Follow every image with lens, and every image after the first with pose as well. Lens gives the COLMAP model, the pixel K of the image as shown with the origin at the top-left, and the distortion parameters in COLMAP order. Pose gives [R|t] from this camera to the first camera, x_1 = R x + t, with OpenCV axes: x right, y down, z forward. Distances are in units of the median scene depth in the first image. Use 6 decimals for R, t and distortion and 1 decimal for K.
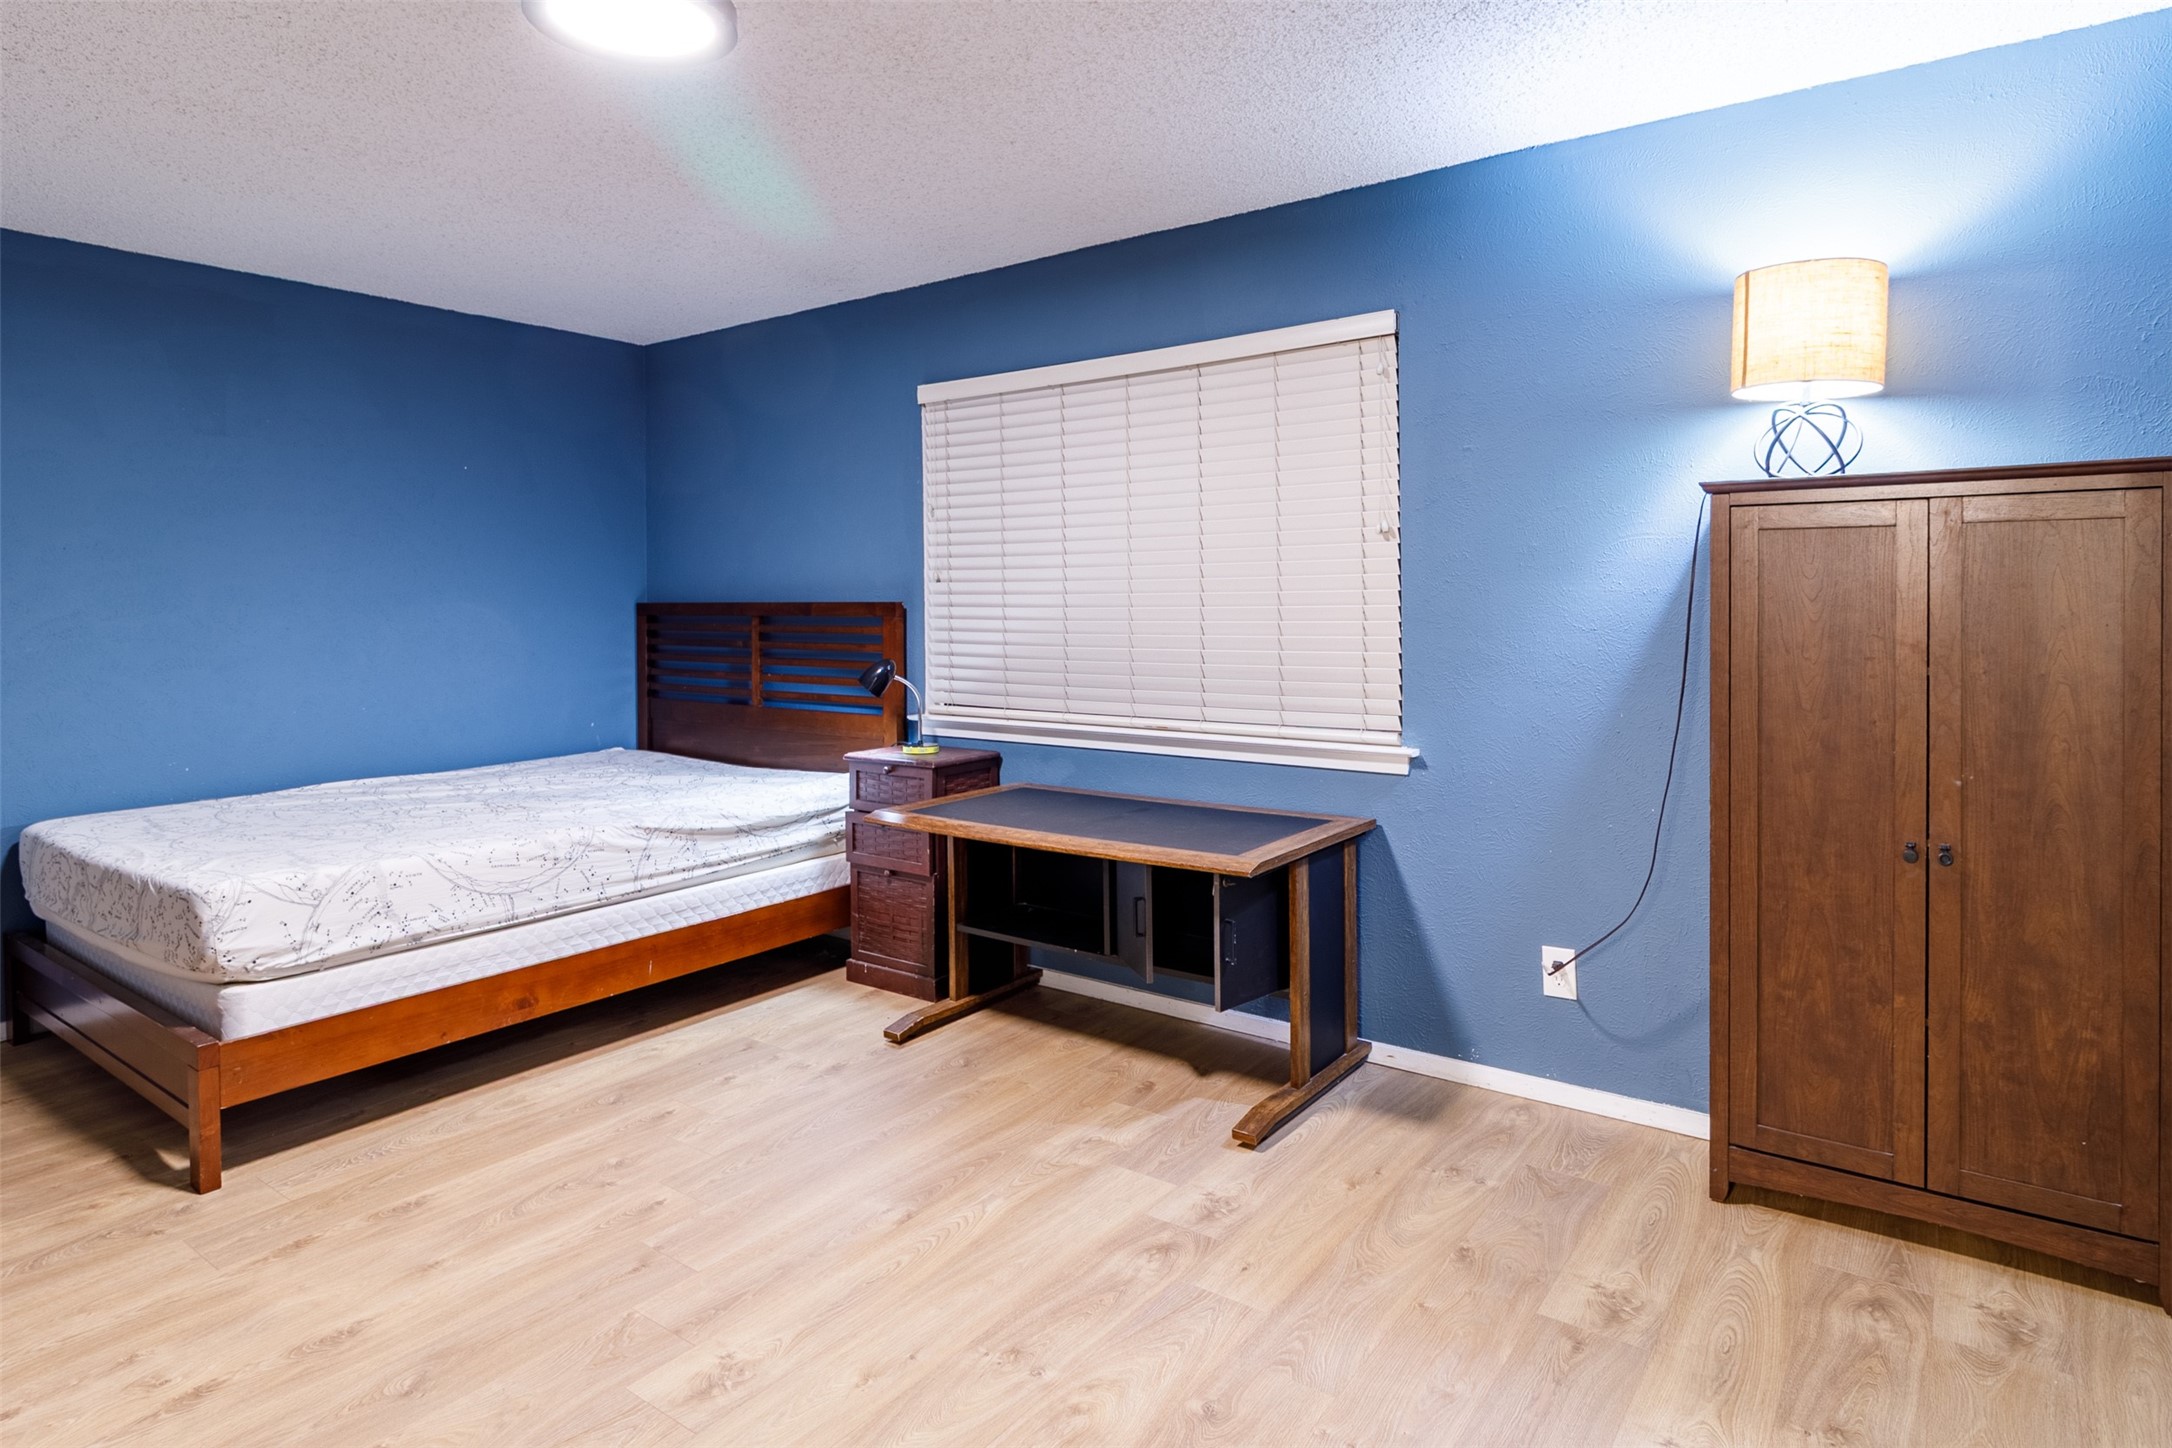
lens RADIAL K [[1191.5, 0, 1112.8], [0, 1191.5, 618.6], [0, 0, 1]] dist [0.000623, -0.003066]
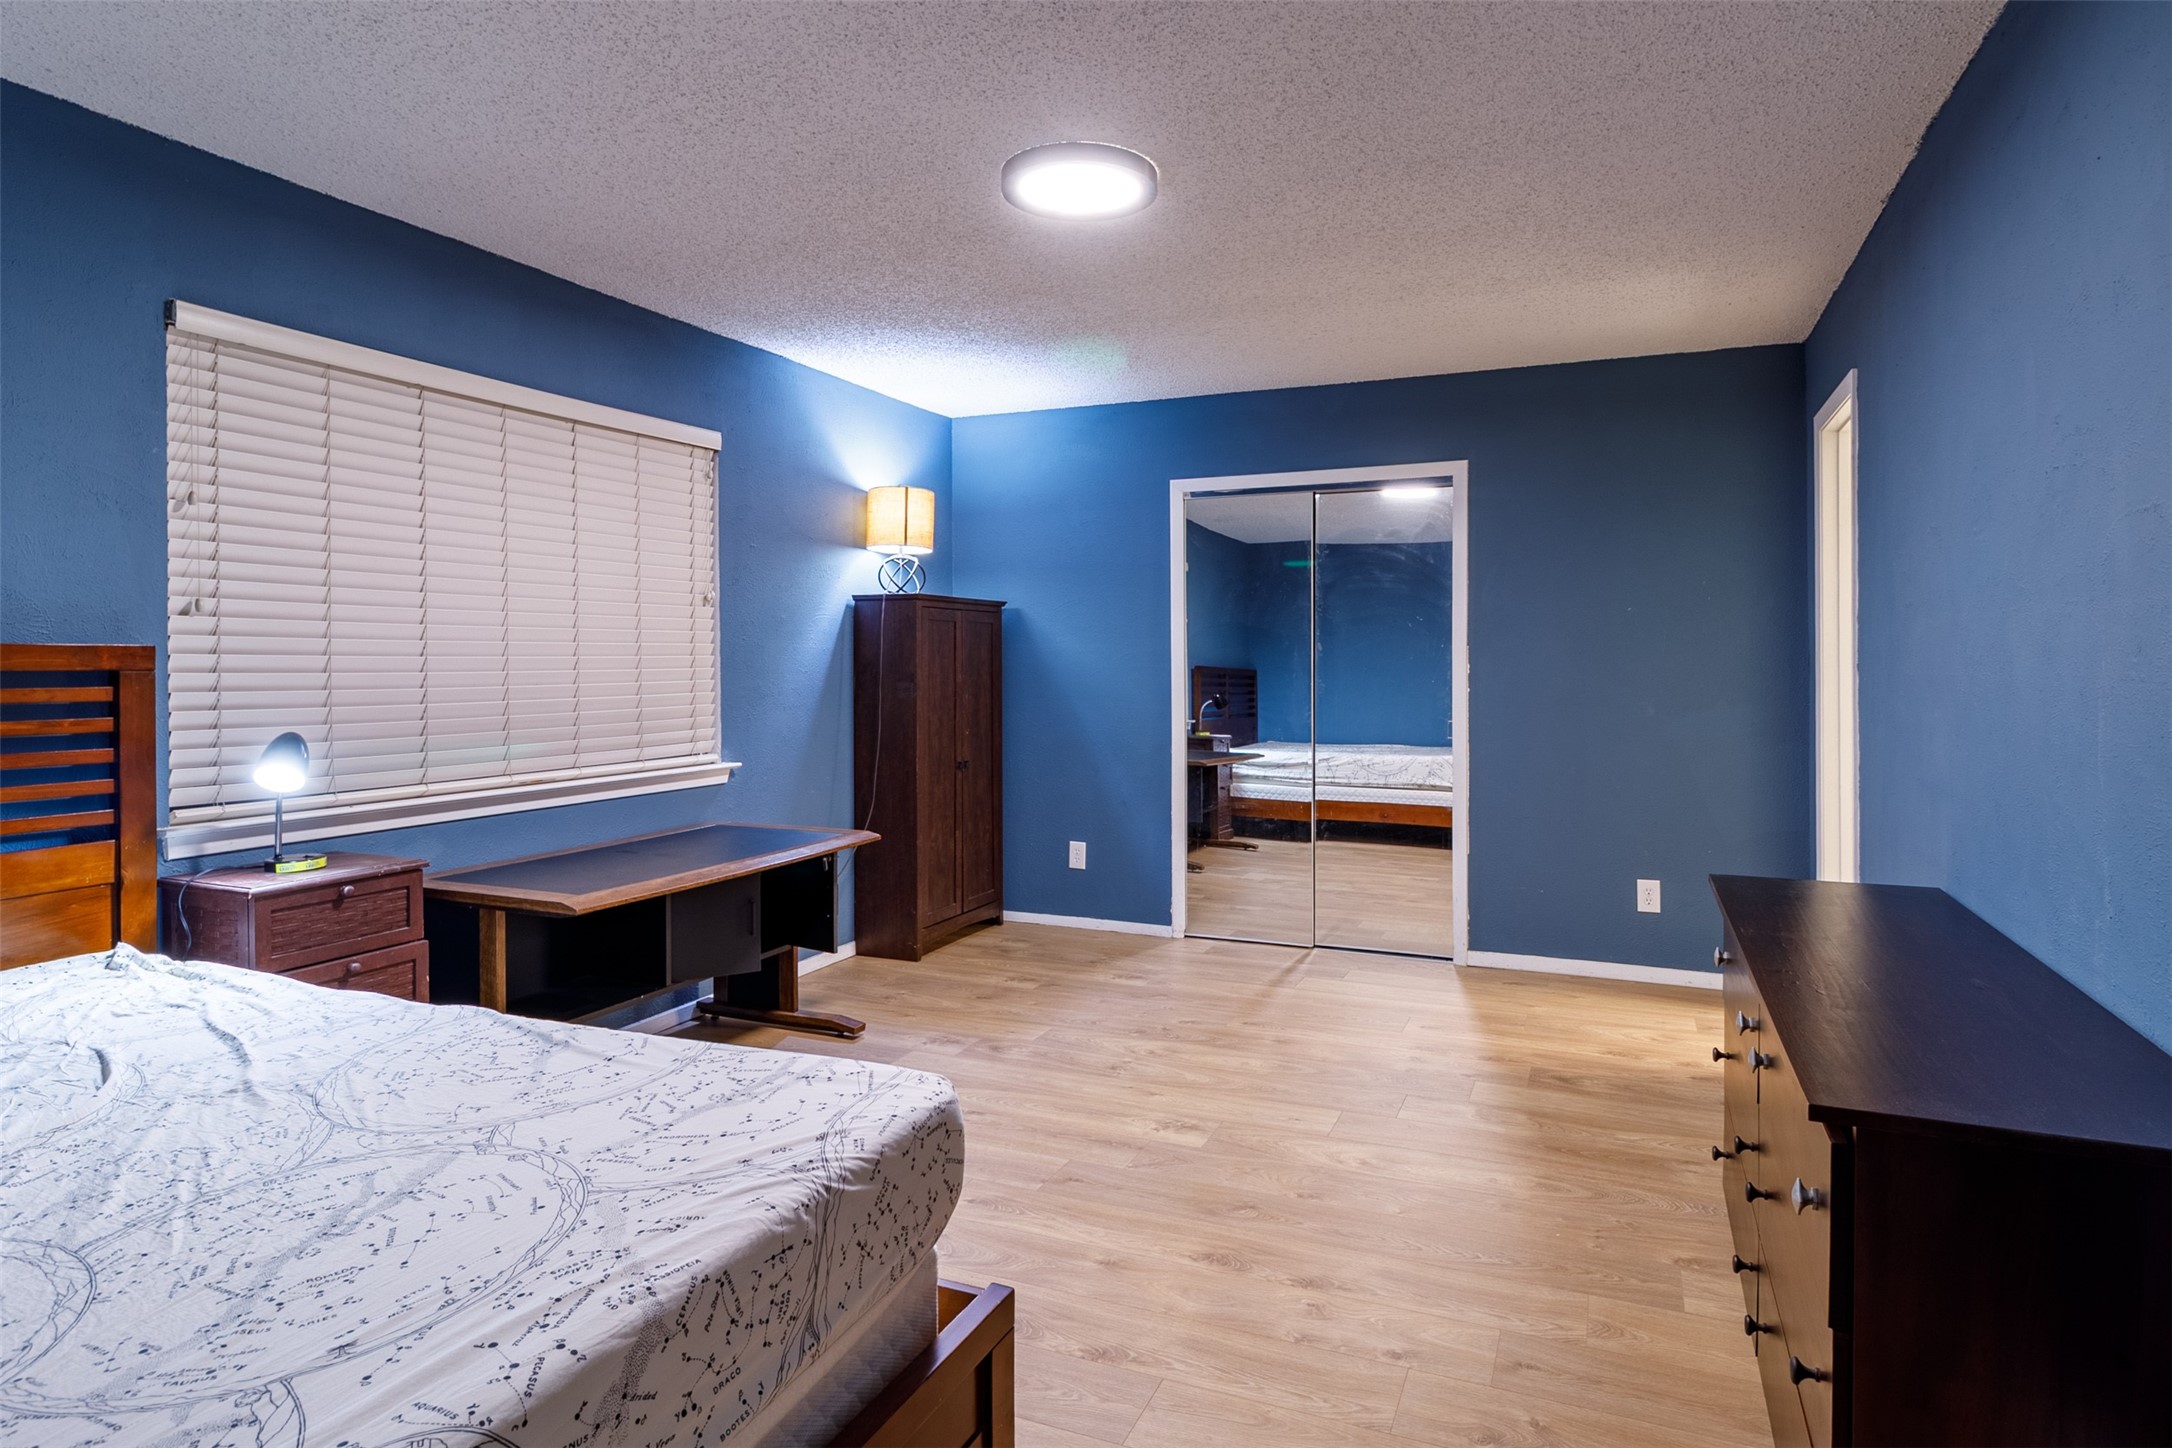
lens RADIAL K [[1191.5, 0, 1102.4], [0, 1191.5, 668.1], [0, 0, 1]] dist [0.000623, -0.003066]
pose [[-0.208712, 0.000810, 0.977977, -1.372484], [0.019959, 0.999795, 0.003431, 0.007662], [-0.977773, 0.020235, -0.208685, 1.035049]]
